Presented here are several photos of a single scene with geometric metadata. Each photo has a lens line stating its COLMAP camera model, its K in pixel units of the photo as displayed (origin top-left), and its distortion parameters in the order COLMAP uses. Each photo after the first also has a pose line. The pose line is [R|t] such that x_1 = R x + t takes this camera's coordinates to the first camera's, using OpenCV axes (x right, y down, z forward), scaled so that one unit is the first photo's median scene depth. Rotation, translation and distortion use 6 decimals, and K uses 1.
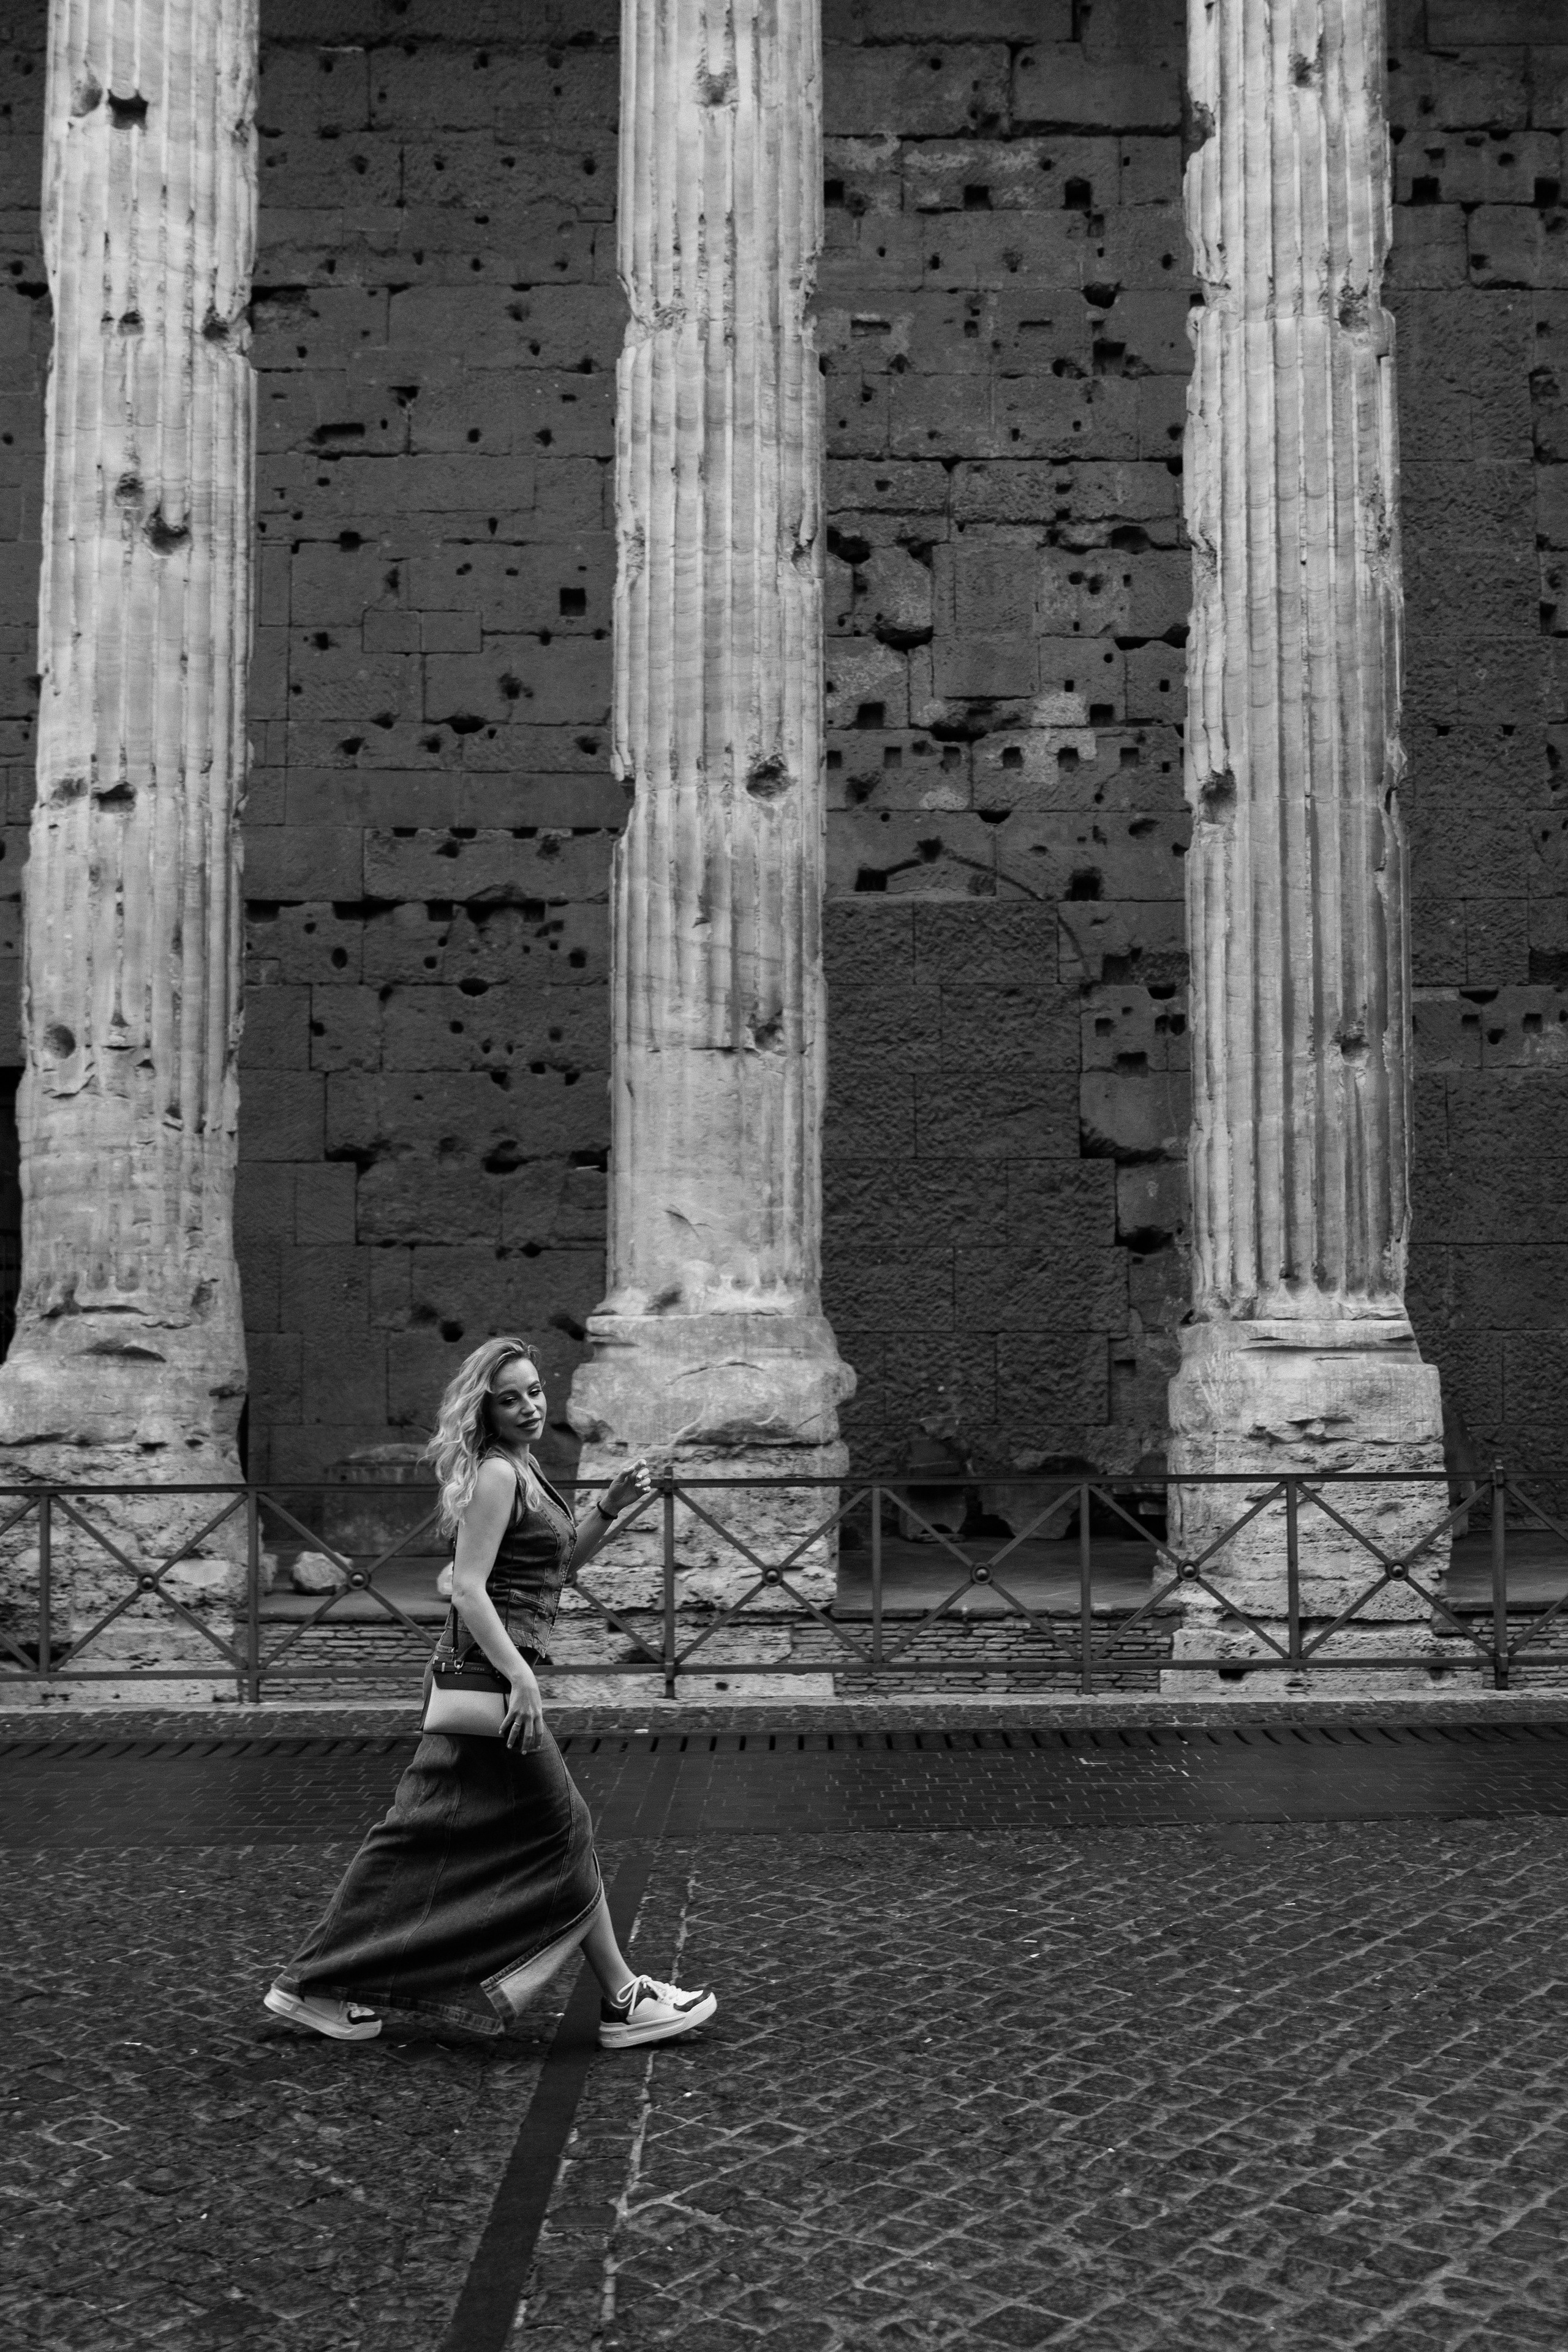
lens RADIAL K [[2245.5, 0, 784.1], [0, 2245.5, 1226.7], [0, 0, 1]] dist [-0.013858, -0.001321]
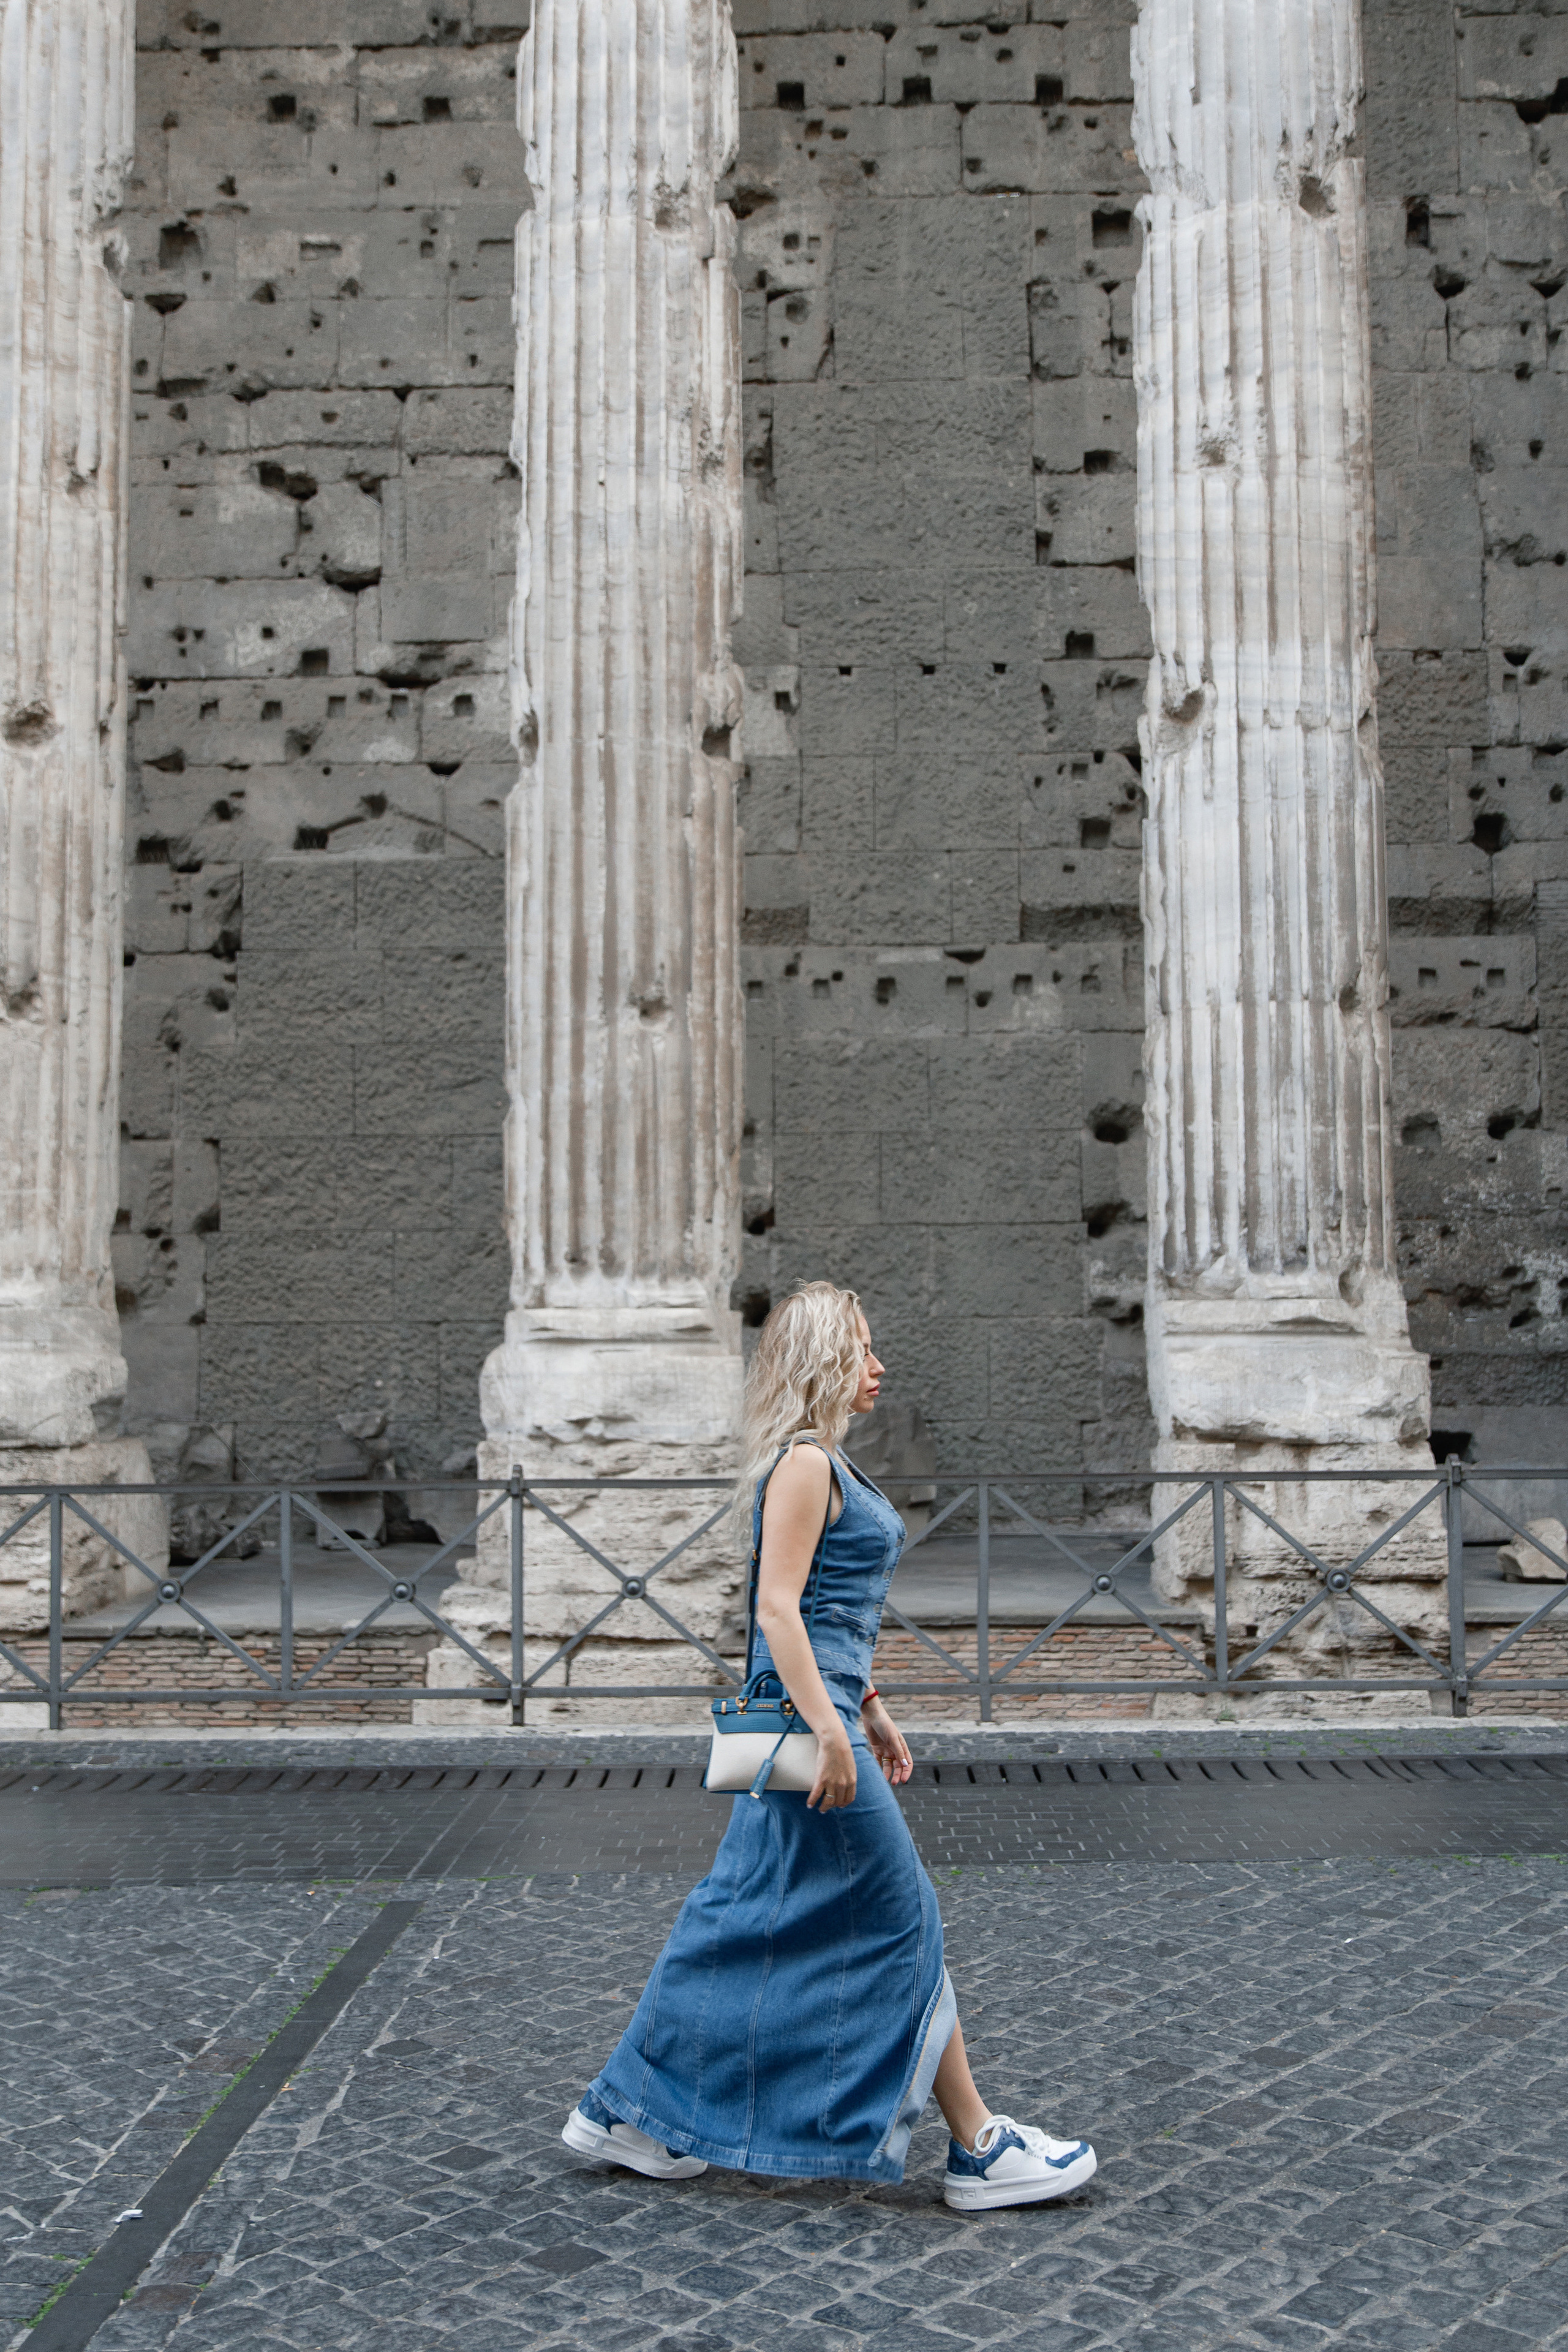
lens RADIAL K [[2307.9, 0, 784.0], [0, 2307.9, 1176.0], [0, 0, 1]] dist [-0.003390, -0.013988]
pose [[0.999533, -0.006568, -0.029836, 0.266176], [0.006122, 0.999869, -0.015010, 0.001677], [0.029930, 0.014821, 0.999442, 0.049630]]
